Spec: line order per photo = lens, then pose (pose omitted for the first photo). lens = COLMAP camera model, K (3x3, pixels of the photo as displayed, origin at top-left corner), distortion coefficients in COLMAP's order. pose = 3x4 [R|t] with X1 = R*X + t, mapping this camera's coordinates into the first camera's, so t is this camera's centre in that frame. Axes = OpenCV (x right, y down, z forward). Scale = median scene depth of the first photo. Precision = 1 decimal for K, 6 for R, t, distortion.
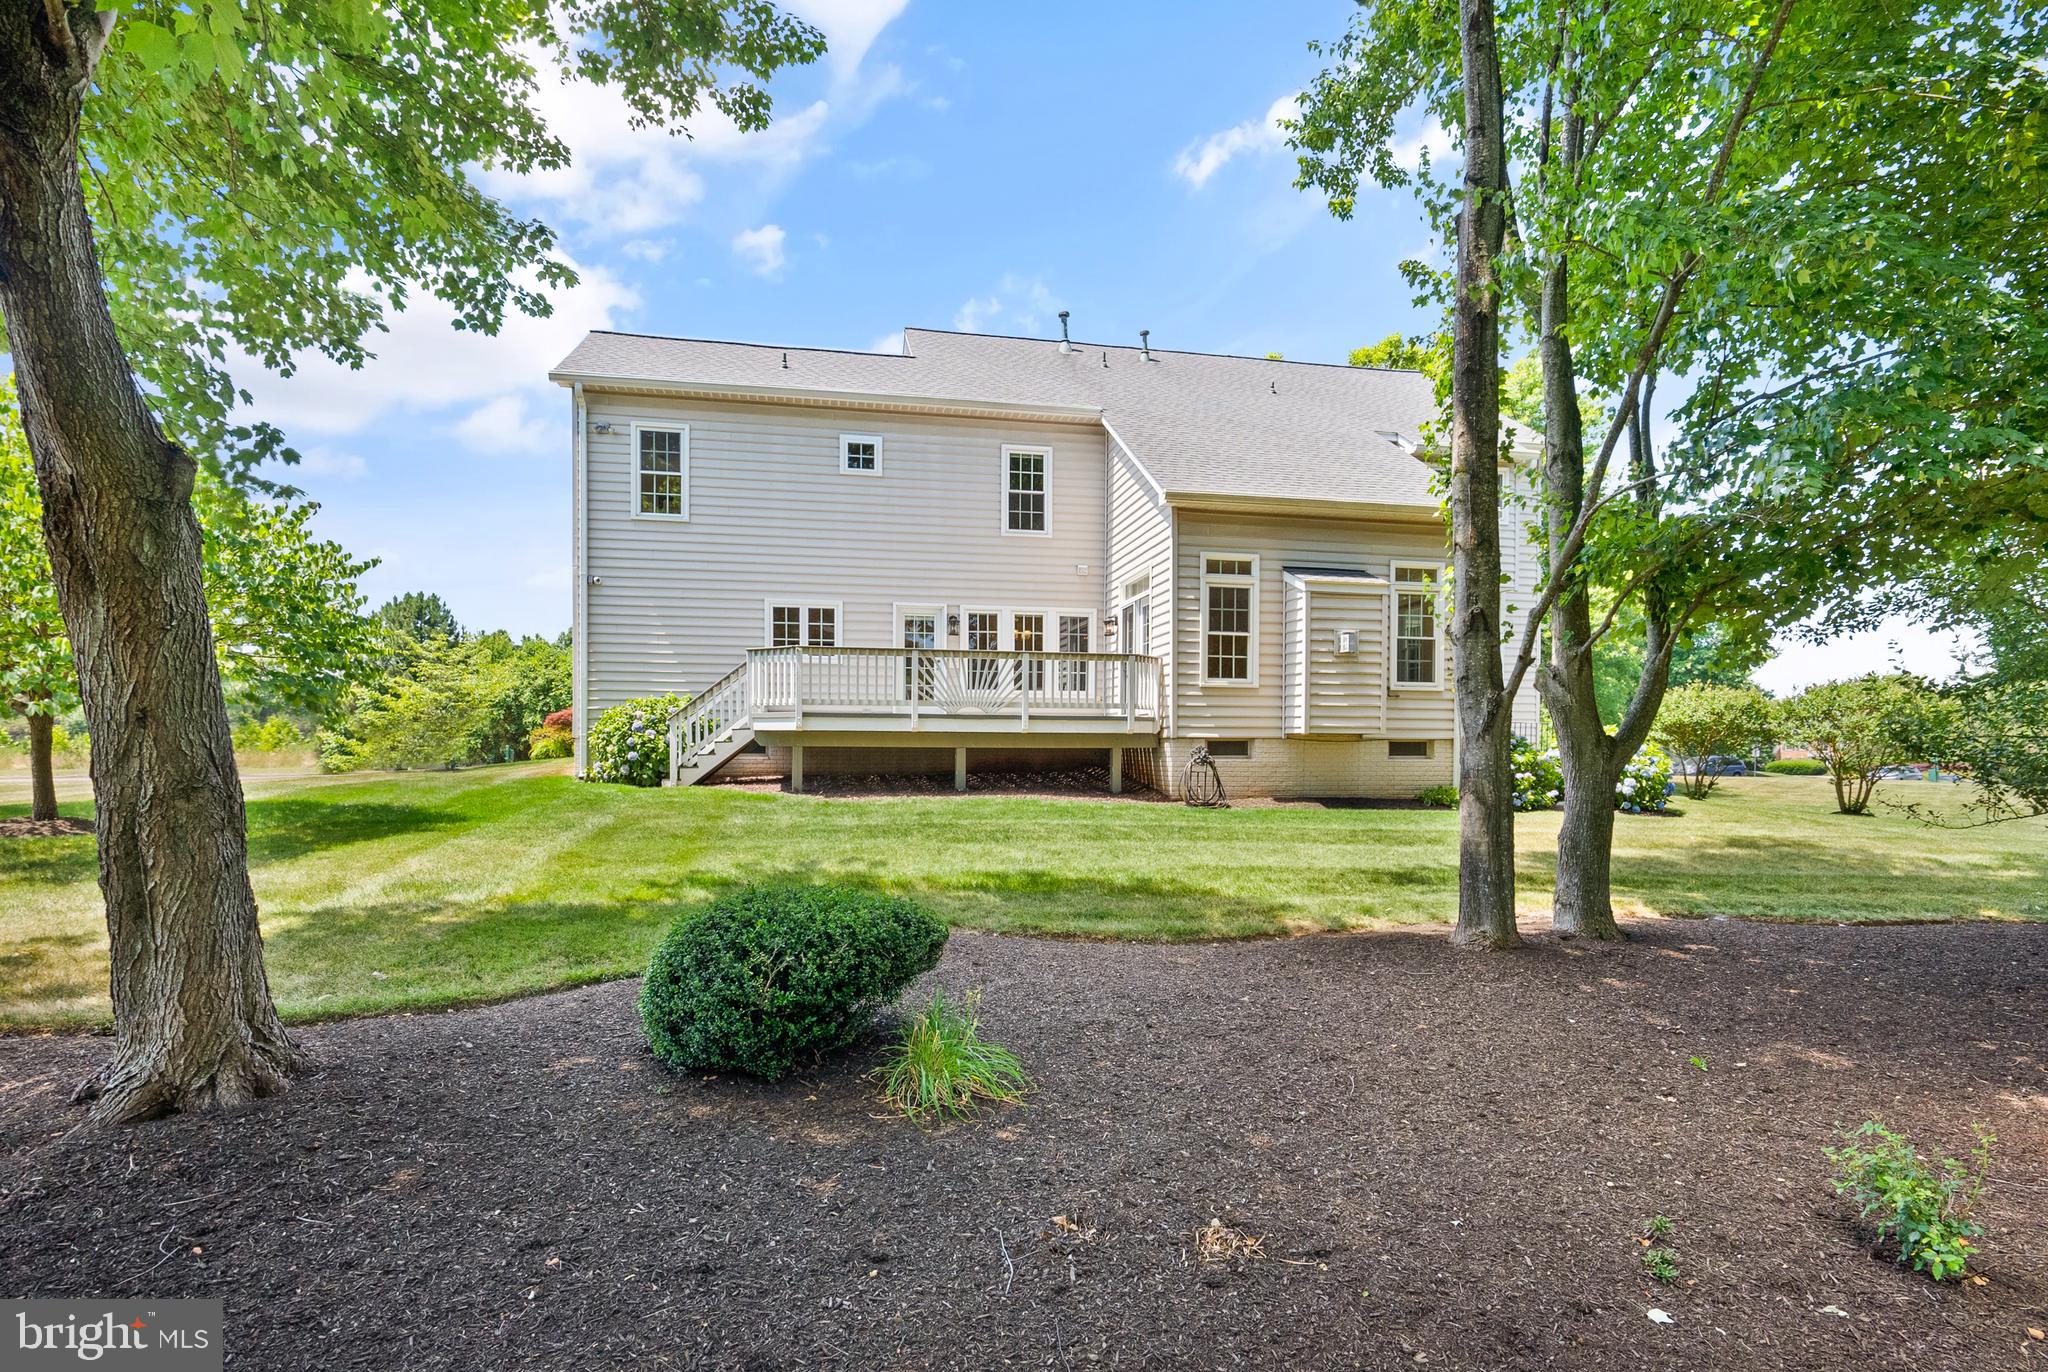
lens RADIAL K [[962.2, 0, 1024.1], [0, 962.2, 751.9], [0, 0, 1]] dist [-0.001028, -0.000001]
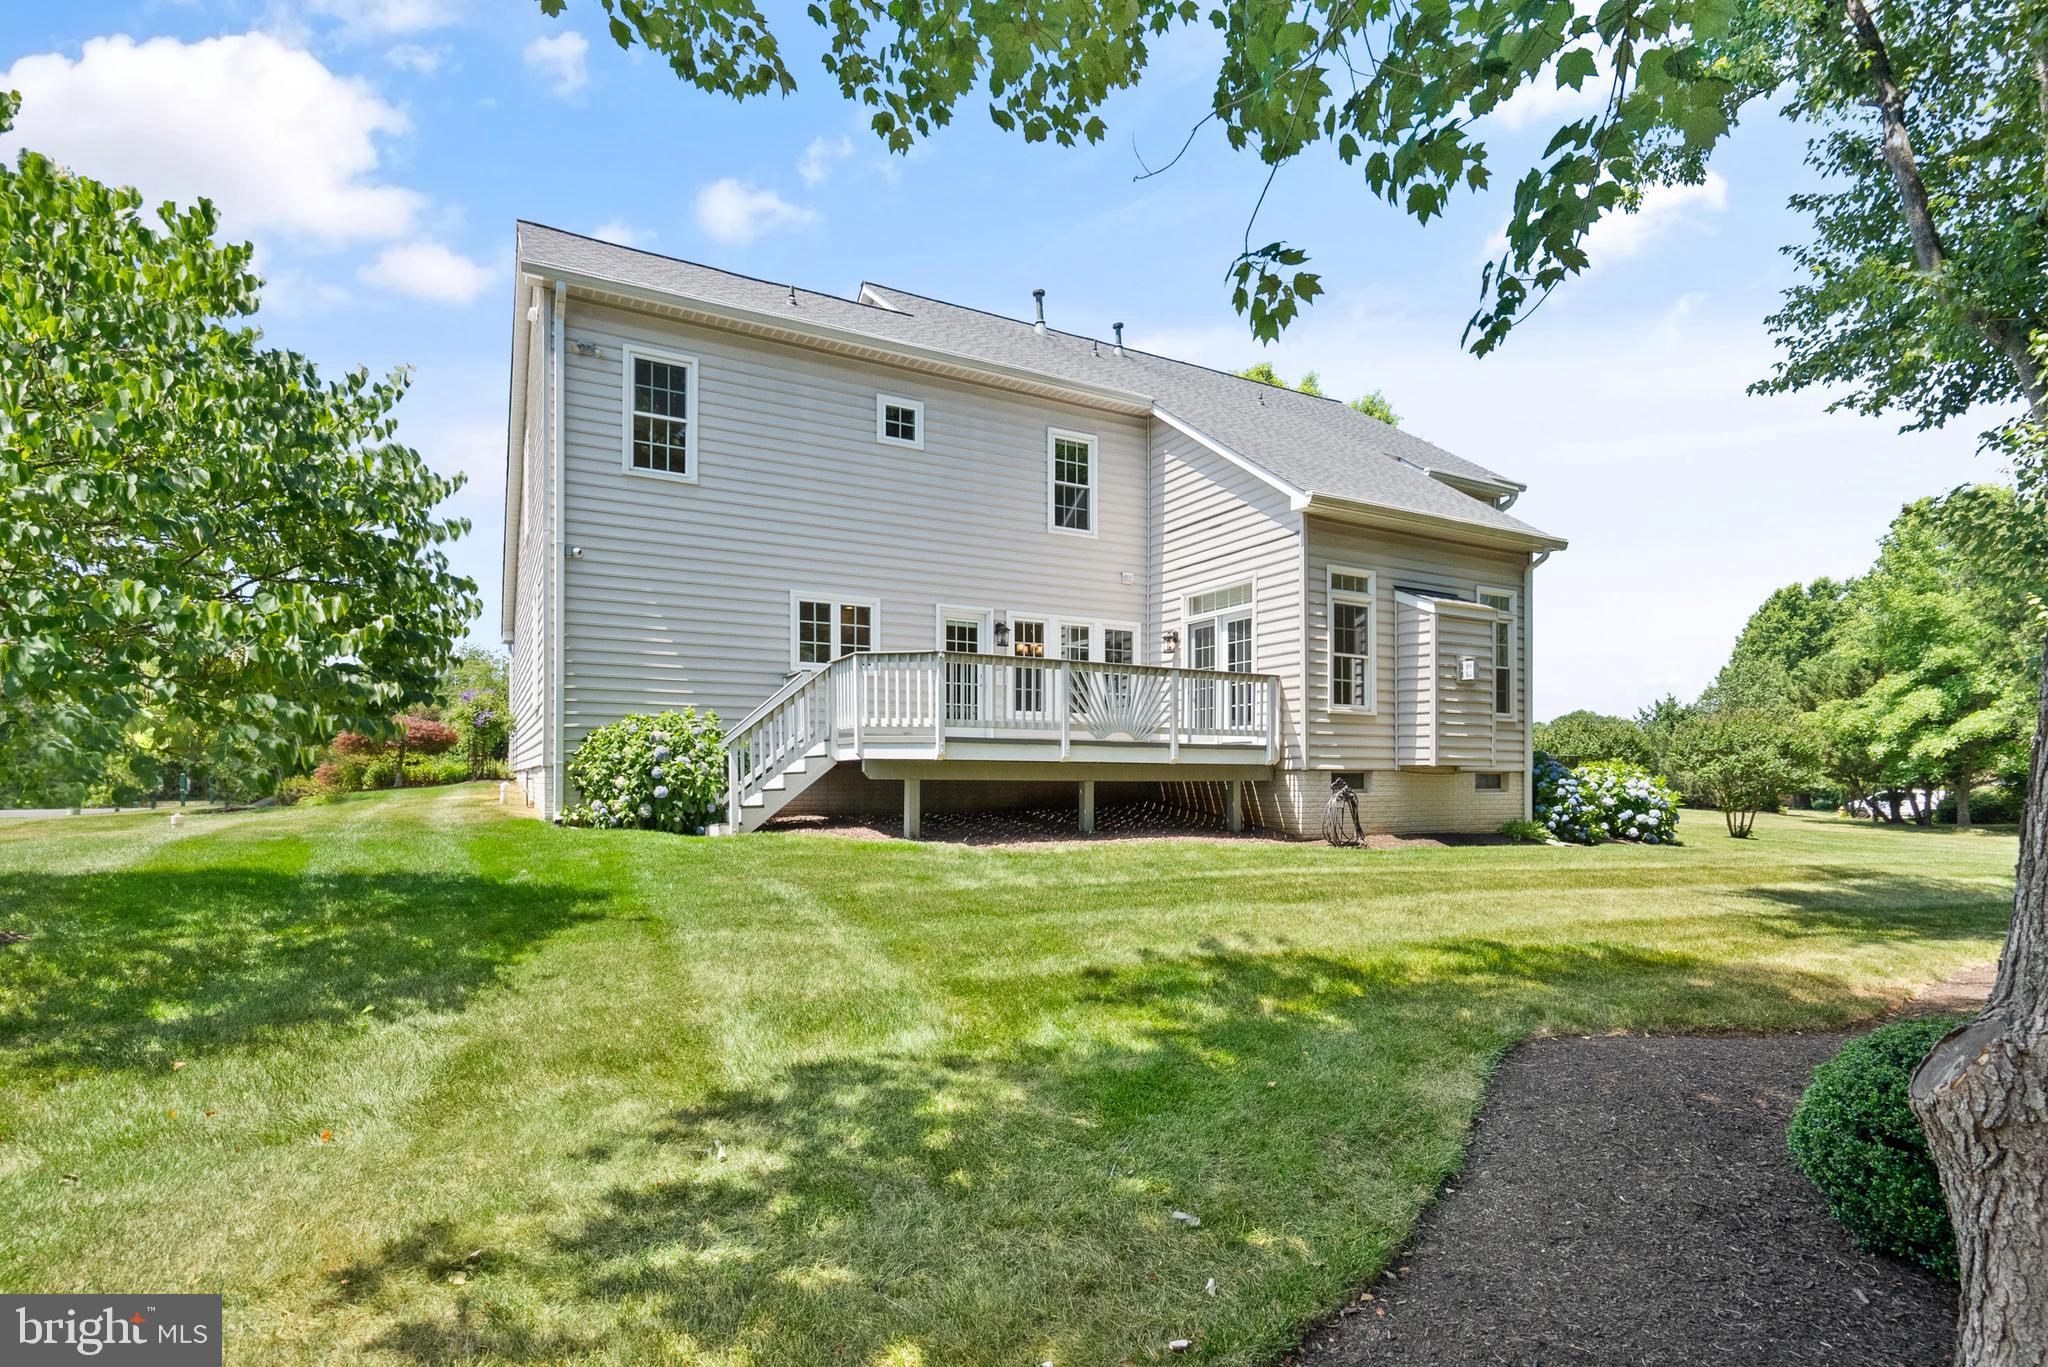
lens RADIAL K [[977.3, 0, 1021.9], [0, 977.3, 768.6], [0, 0, 1]] dist [0.001537, -0.000036]
pose [[0.960289, 0.003488, 0.278987, -0.315760], [-0.002612, 0.999990, -0.003513, -0.010638], [-0.278996, 0.002645, 0.960289, 0.178891]]
